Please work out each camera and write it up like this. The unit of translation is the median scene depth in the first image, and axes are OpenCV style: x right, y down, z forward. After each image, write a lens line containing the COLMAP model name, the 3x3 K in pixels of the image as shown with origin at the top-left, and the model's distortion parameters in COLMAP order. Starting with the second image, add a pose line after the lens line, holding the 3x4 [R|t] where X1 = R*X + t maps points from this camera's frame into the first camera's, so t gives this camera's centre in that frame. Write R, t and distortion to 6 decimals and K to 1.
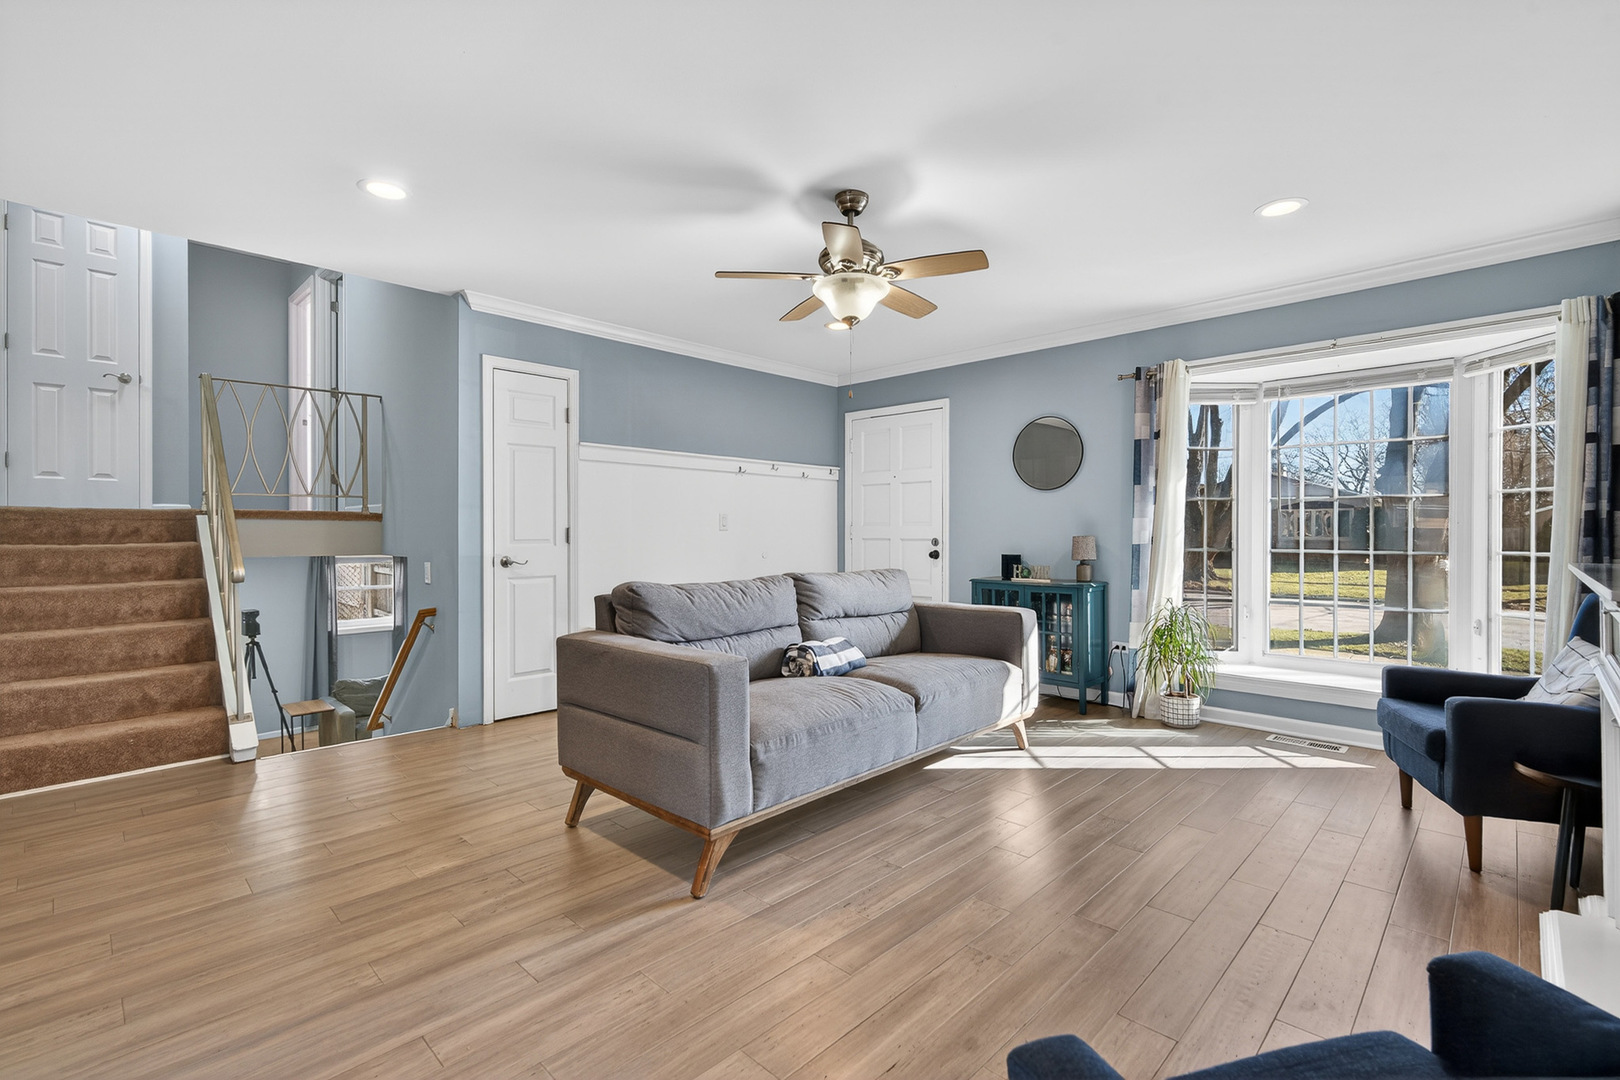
lens RADIAL K [[735.2, 0, 800.3], [0, 735.2, 558.2], [0, 0, 1]] dist [-0.001790, 0.002752]
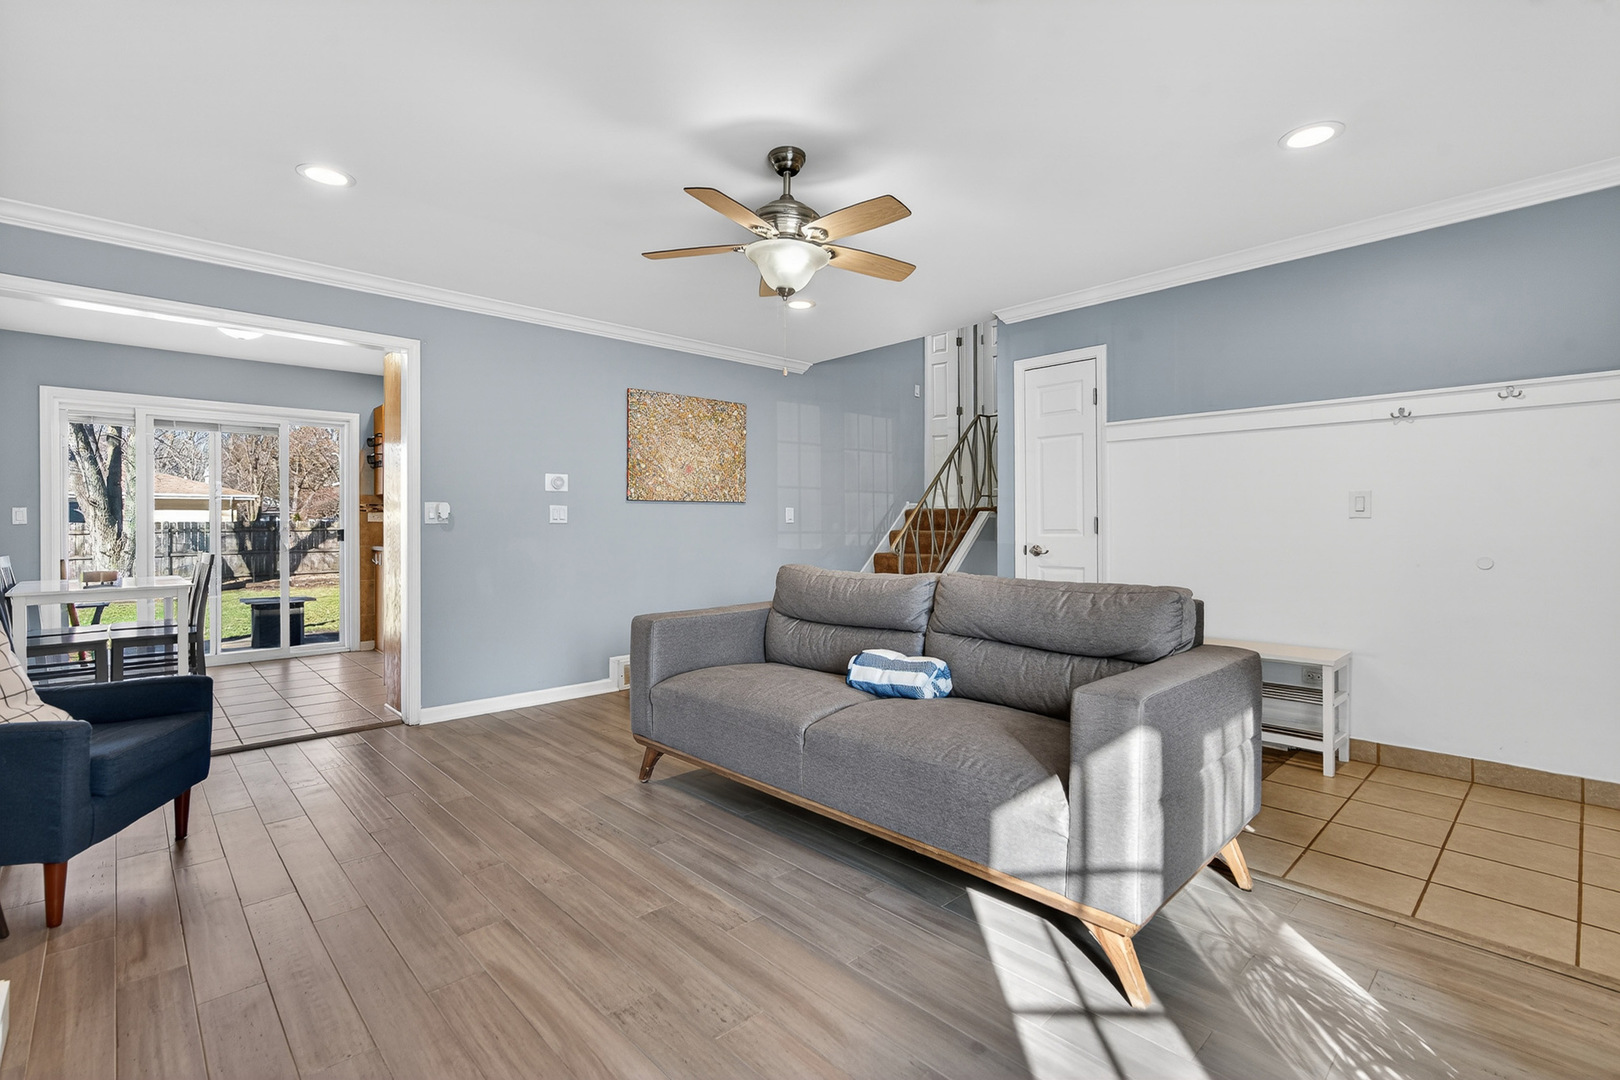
lens RADIAL K [[735.2, 0, 807.3], [0, 735.2, 523.2], [0, 0, 1]] dist [-0.001790, 0.002752]
pose [[-0.039897, -0.000945, -0.999203, 0.903181], [-0.030200, 0.999544, 0.000261, -0.033205], [0.998747, 0.030186, -0.039907, 0.967448]]
